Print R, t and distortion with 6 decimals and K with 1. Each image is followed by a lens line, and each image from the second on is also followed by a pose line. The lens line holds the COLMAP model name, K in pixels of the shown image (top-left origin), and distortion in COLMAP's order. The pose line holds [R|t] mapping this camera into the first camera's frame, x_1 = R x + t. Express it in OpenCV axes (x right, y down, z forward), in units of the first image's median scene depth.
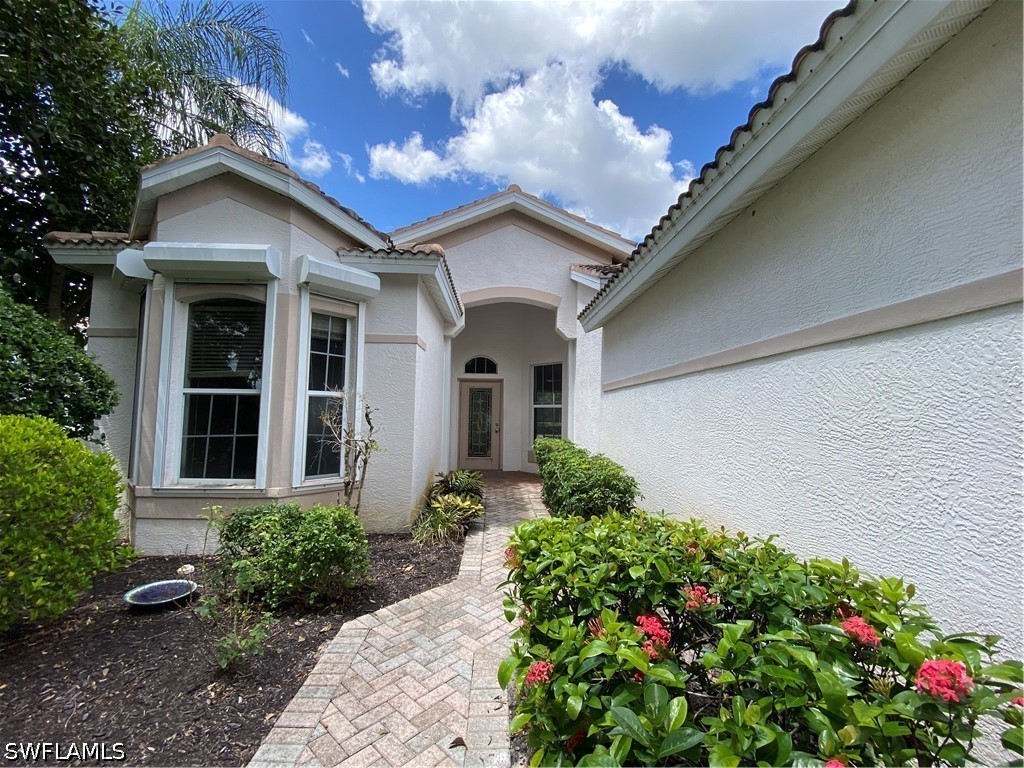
lens RADIAL K [[412.6, 0, 512.0], [0, 412.6, 384.0], [0, 0, 1]] dist [-0.022394, -0.000299]
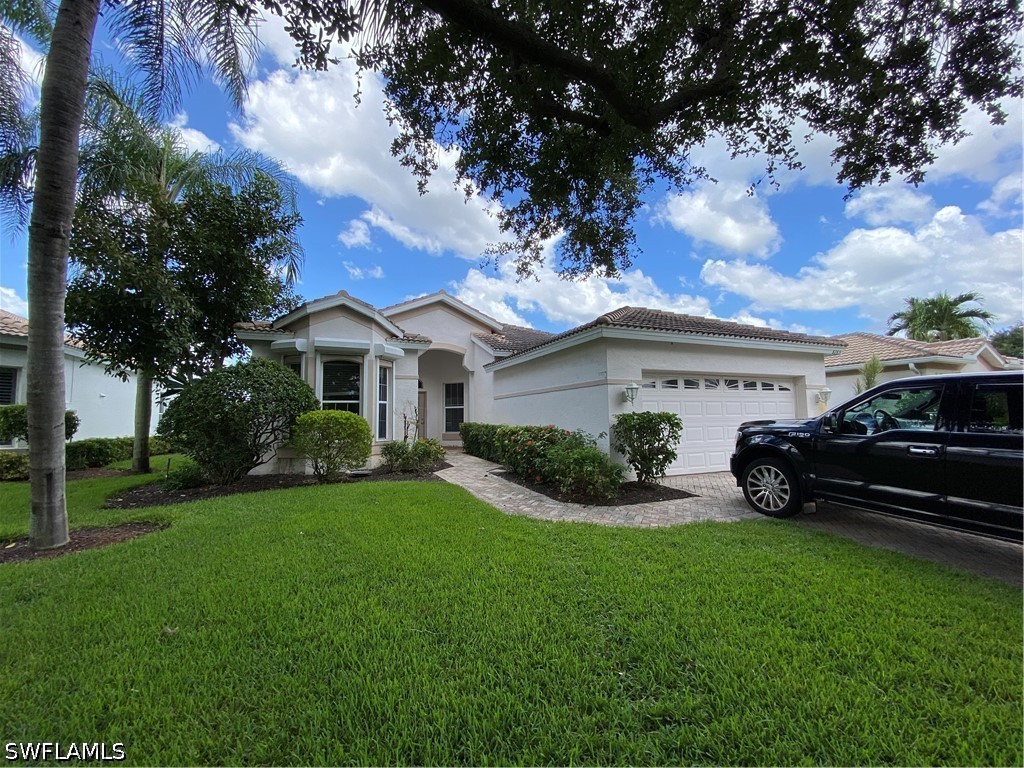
lens RADIAL K [[412.6, 0, 512.0], [0, 412.6, 384.0], [0, 0, 1]] dist [-0.022394, -0.000299]
pose [[0.930125, -0.002971, 0.367231, -0.605365], [0.003939, 0.999990, -0.001884, -0.067404], [-0.367221, 0.003199, 0.930128, -1.339219]]
